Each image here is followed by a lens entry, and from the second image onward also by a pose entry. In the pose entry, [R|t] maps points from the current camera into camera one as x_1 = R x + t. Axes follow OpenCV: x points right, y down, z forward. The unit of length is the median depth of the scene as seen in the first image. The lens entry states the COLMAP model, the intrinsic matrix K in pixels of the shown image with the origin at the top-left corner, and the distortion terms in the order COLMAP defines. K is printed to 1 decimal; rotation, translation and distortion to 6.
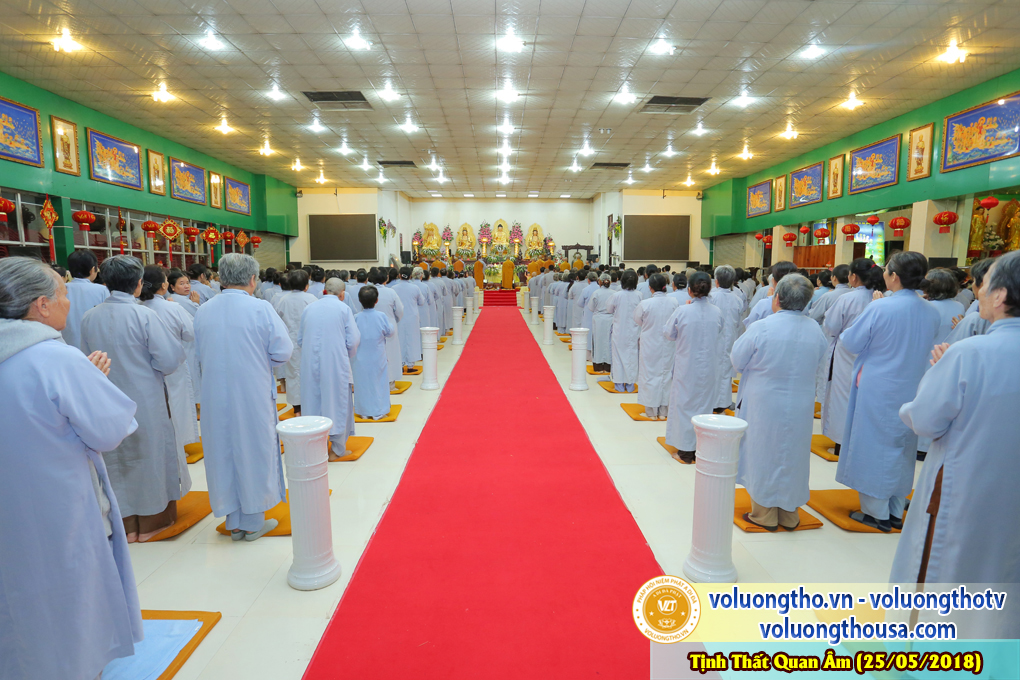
lens RADIAL K [[517.4, 0, 510.0], [0, 517.4, 340.0], [0, 0, 1]] dist [-0.077362, 0.031715]
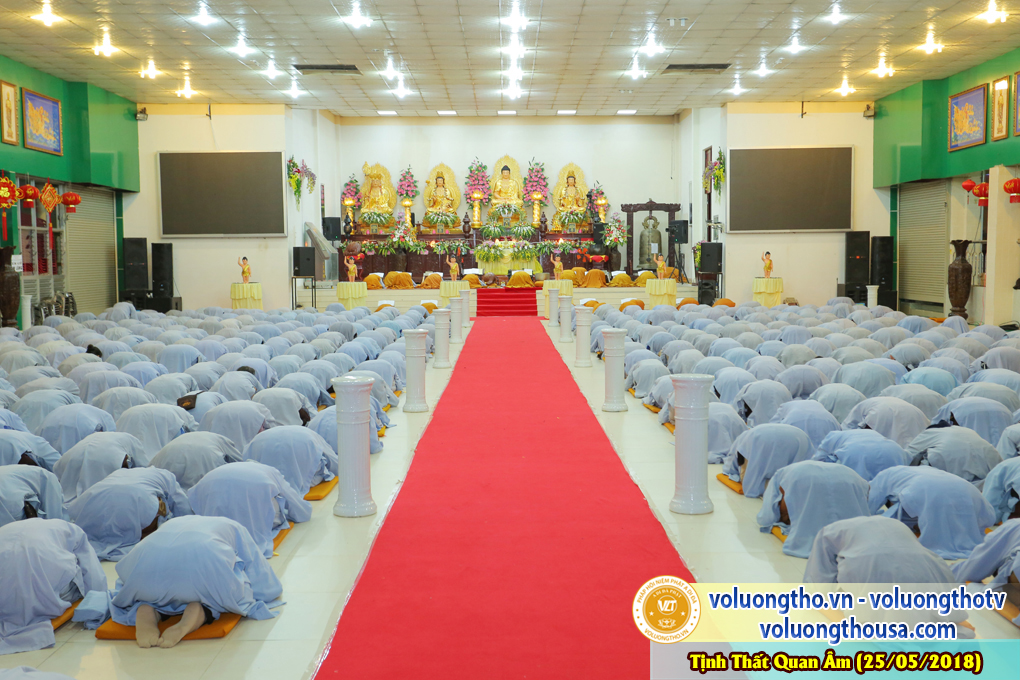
lens RADIAL K [[1093.1, 0, 510.0], [0, 1093.1, 340.0], [0, 0, 1]] dist [0.055144, 0.004111]
pose [[0.999857, -0.007312, -0.015274, 0.002163], [0.006505, 0.998616, -0.052183, 0.022276], [0.015634, 0.052076, 0.998521, -0.176998]]
